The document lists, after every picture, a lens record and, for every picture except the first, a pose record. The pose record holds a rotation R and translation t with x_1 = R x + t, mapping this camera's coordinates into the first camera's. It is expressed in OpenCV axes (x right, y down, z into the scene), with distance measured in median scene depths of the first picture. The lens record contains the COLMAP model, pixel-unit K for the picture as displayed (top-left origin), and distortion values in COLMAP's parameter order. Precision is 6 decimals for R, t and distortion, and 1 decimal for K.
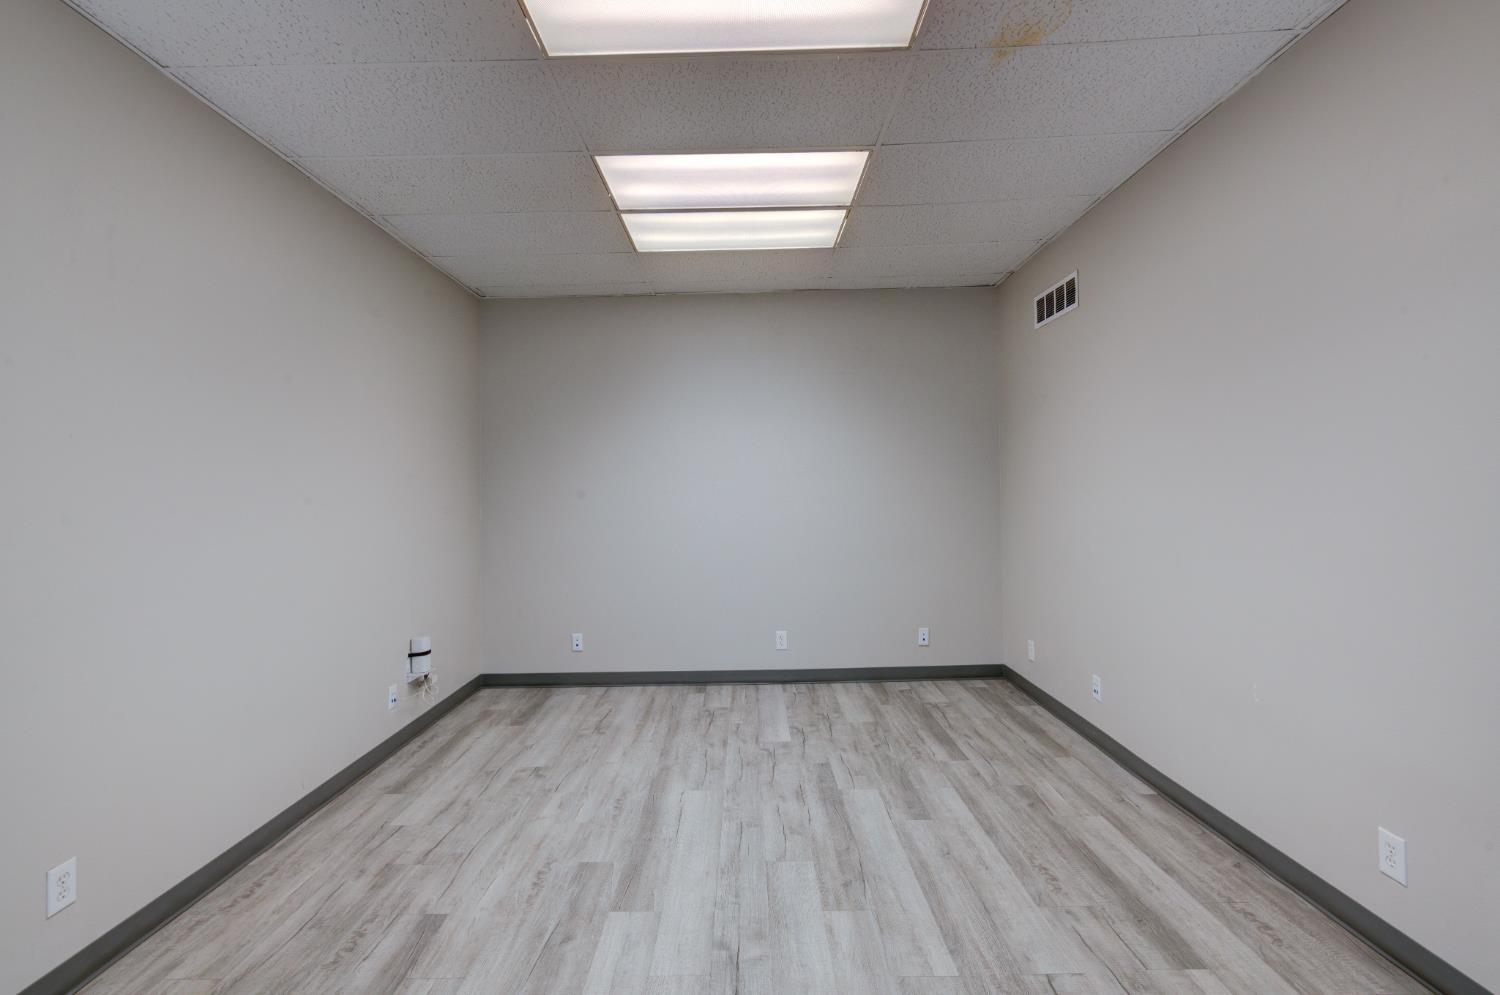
lens RADIAL K [[678.4, 0, 746.8], [0, 678.4, 497.3], [0, 0, 1]] dist [-0.000813, 0.000795]
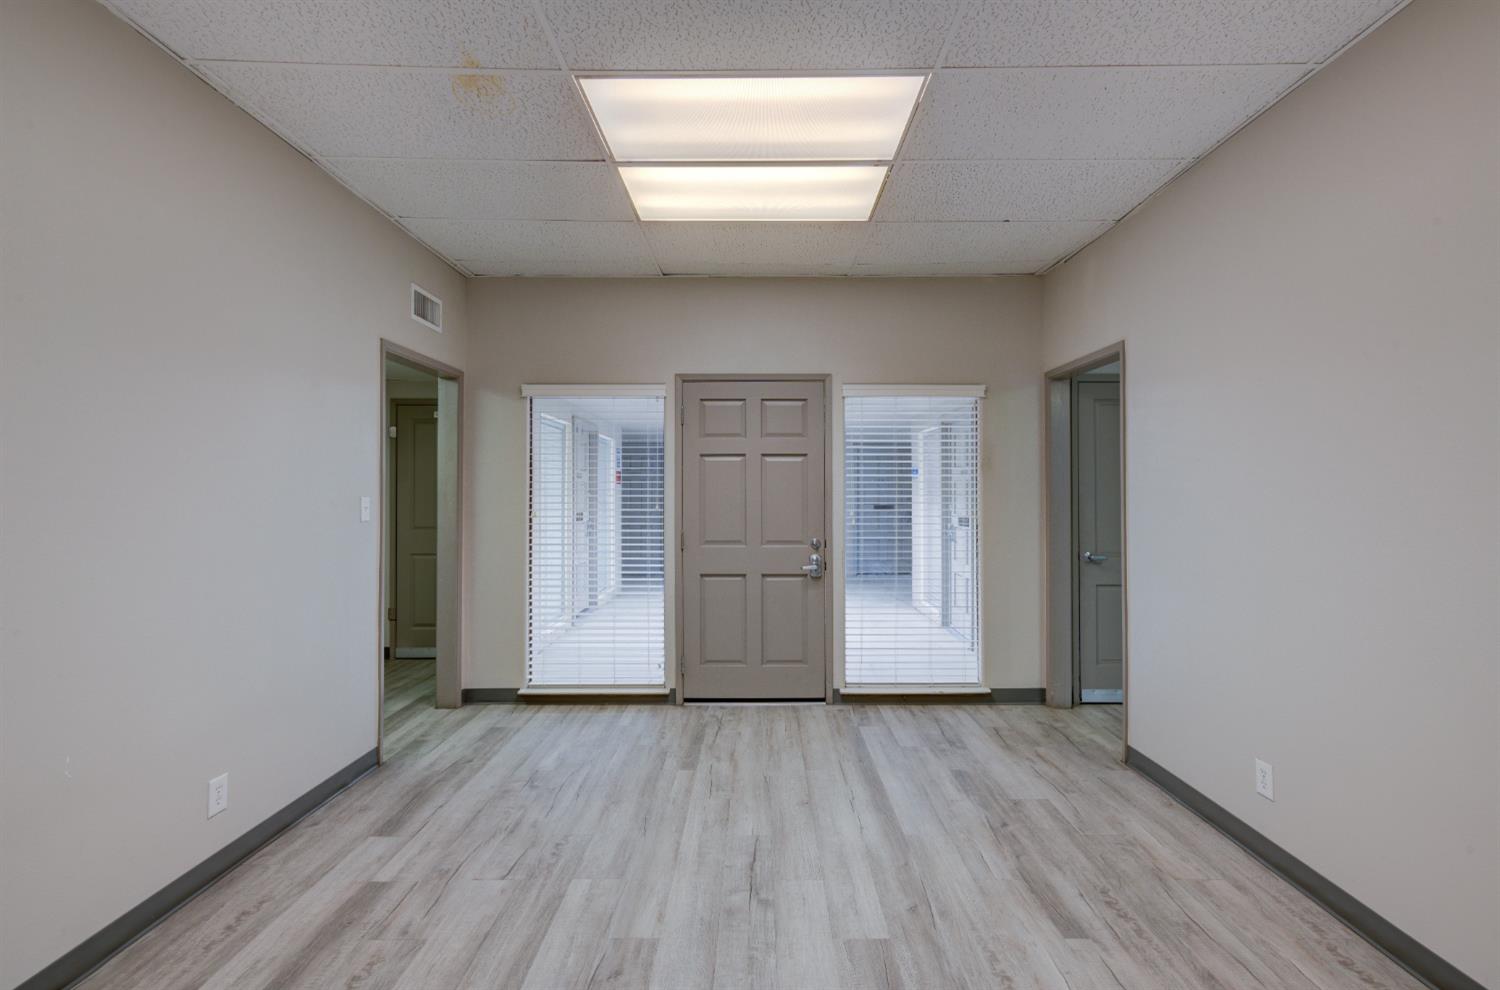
lens RADIAL K [[678.4, 0, 757.0], [0, 678.4, 487.1], [0, 0, 1]] dist [-0.000813, 0.000795]
pose [[-0.999792, 0.019698, 0.005364, -0.040050], [0.019722, 0.999796, 0.004441, -0.011672], [-0.005275, 0.004546, -0.999976, 1.972196]]
